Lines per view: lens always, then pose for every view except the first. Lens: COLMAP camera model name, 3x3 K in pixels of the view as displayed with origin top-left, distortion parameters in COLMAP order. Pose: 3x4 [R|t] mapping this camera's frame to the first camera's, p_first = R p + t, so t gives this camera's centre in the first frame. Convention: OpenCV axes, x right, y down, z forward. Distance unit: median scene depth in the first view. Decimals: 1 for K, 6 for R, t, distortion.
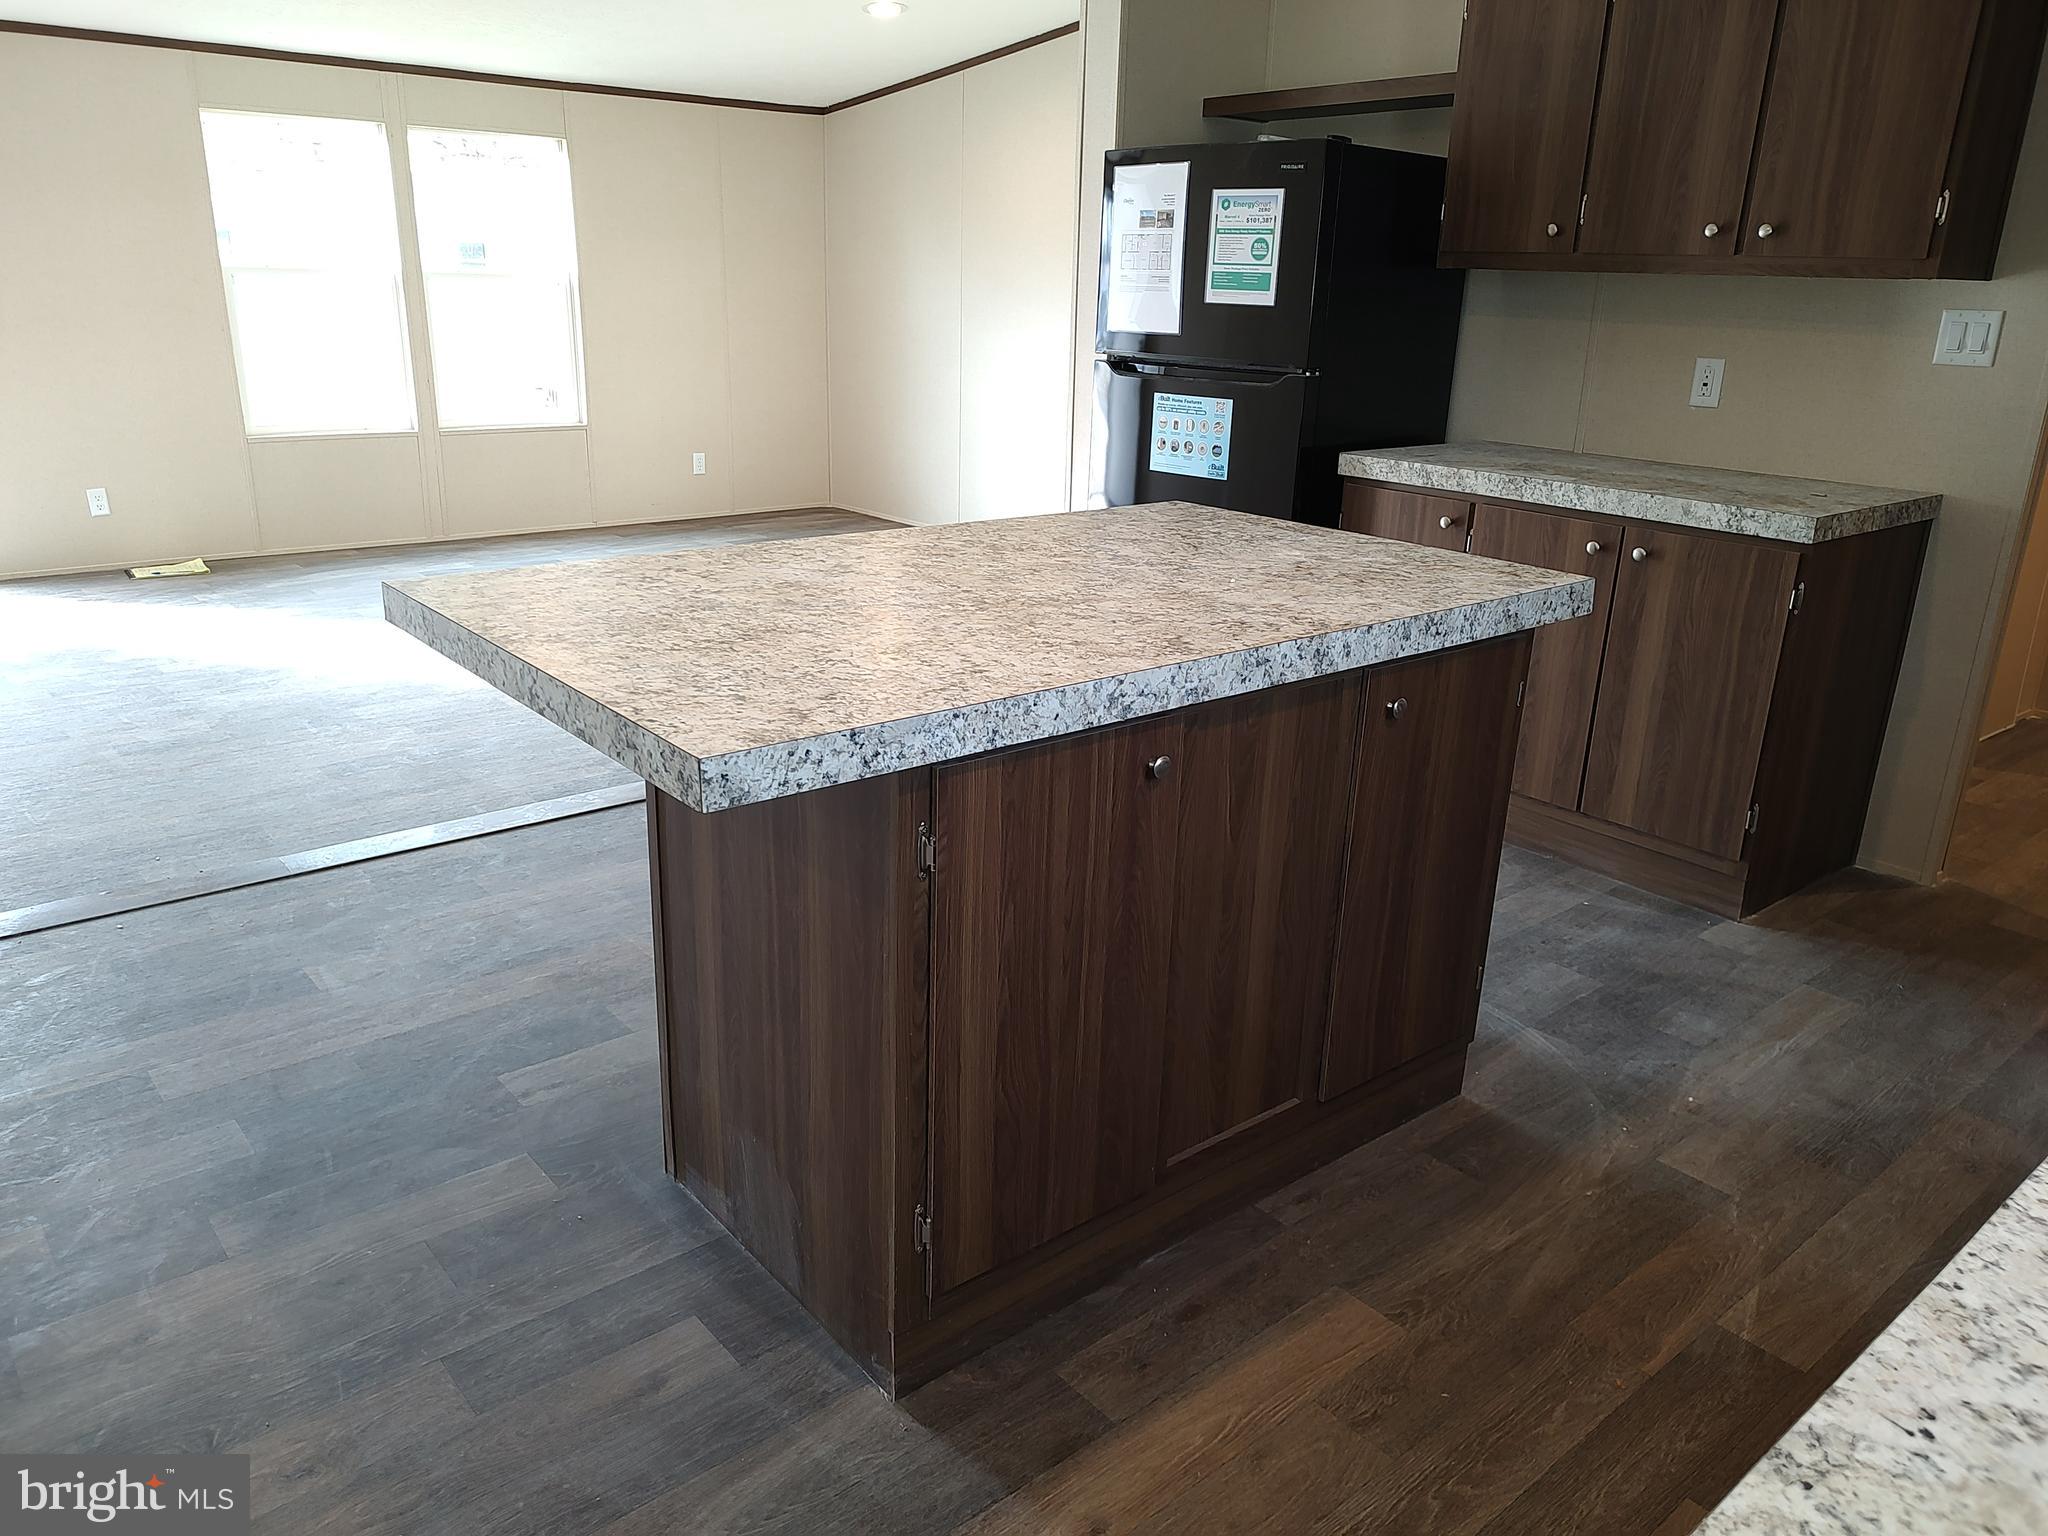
lens RADIAL K [[1460.5, 0, 1024.5], [0, 1460.5, 761.4], [0, 0, 1]] dist [0.039444, -0.054140]
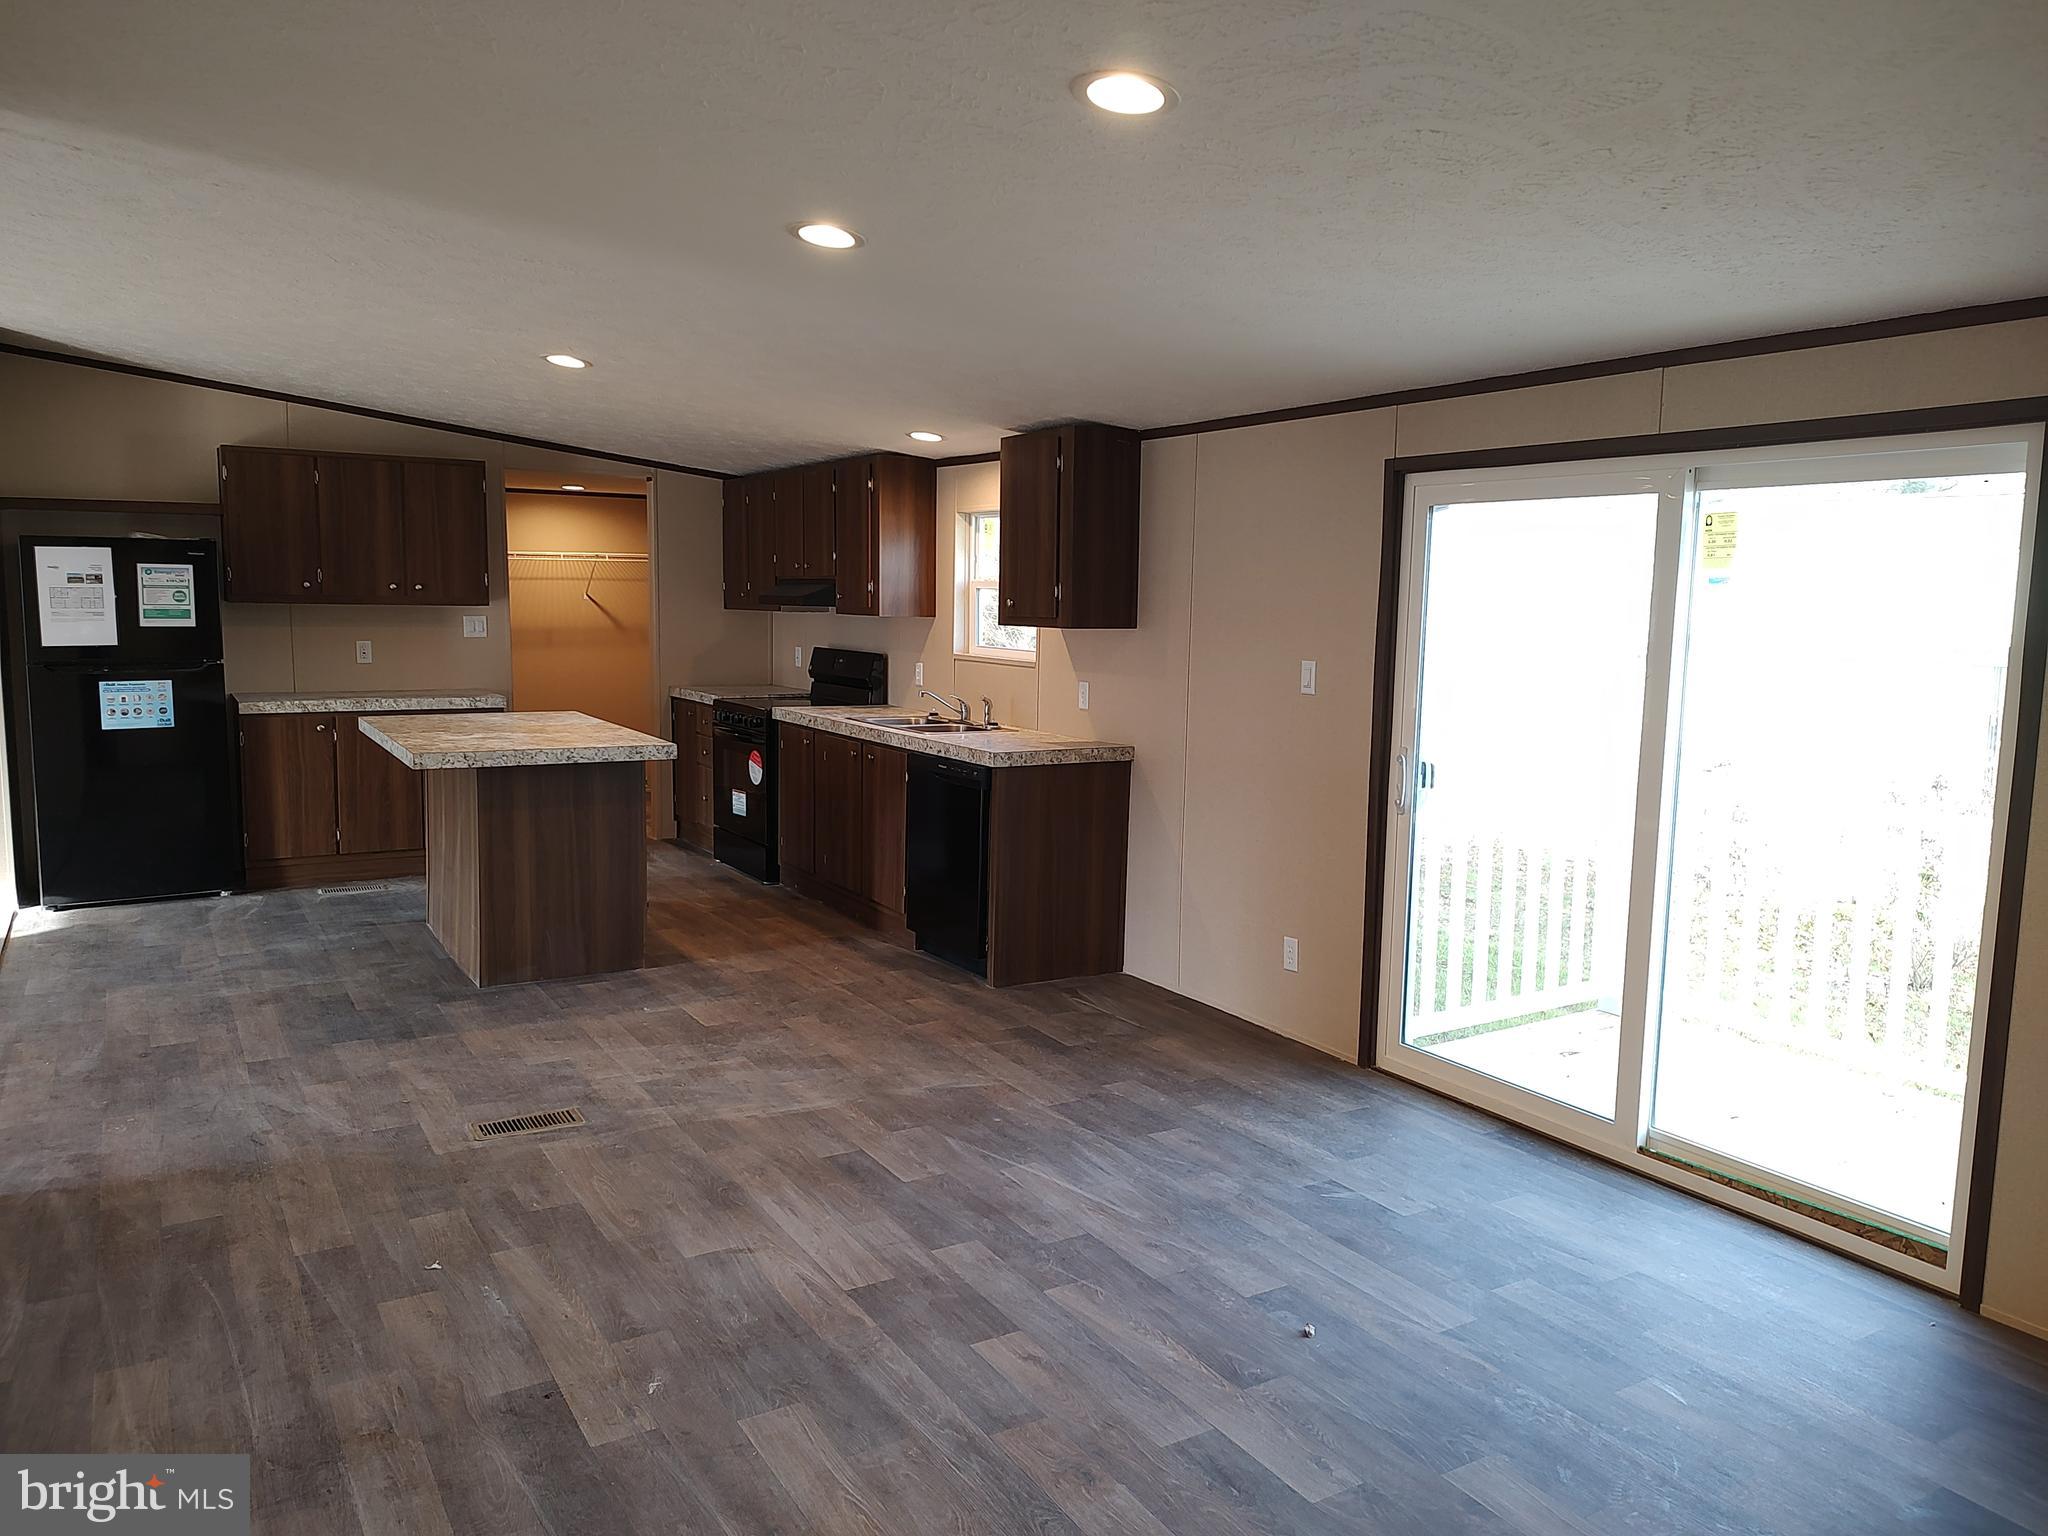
lens RADIAL K [[1460.5, 0, 1024.5], [0, 1460.5, 761.4], [0, 0, 1]] dist [0.039444, -0.054140]
pose [[0.154656, -0.139847, 0.978021, -1.460604], [0.302228, 0.949171, 0.087930, -0.008494], [-0.940606, 0.281987, 0.189061, -0.239903]]
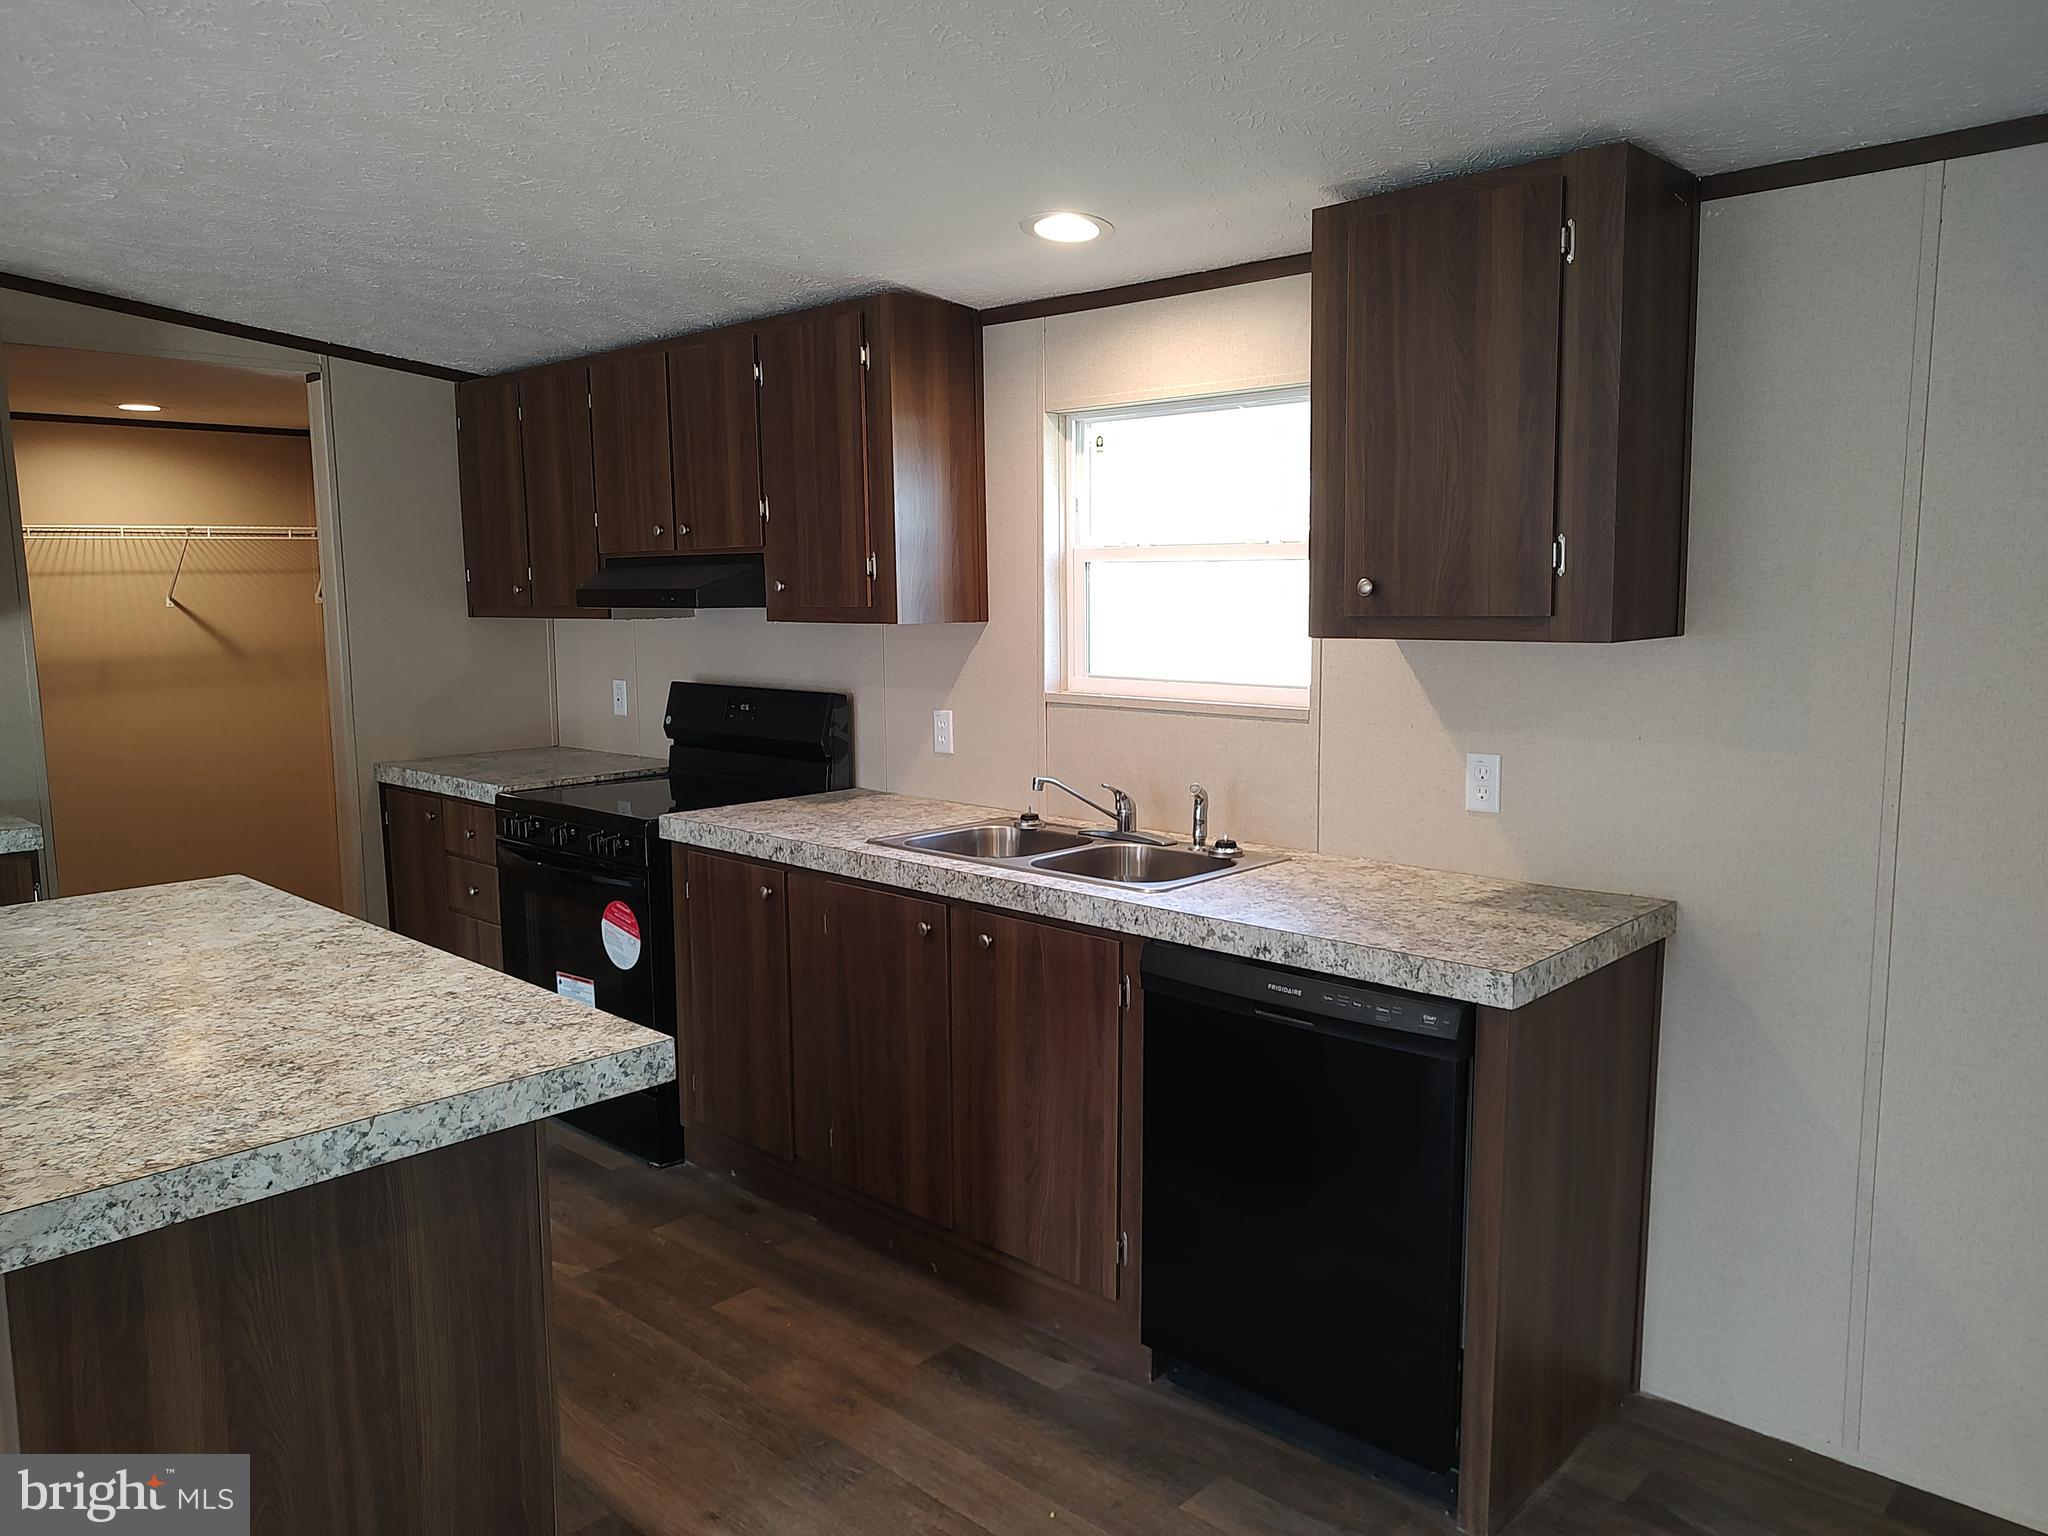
lens RADIAL K [[1460.5, 0, 1024.5], [0, 1460.5, 761.4], [0, 0, 1]] dist [0.039444, -0.054140]
pose [[-0.117918, -0.149191, 0.981752, -0.560769], [0.321000, 0.929844, 0.179858, -0.137093], [-0.939710, 0.336351, -0.061755, 0.249062]]
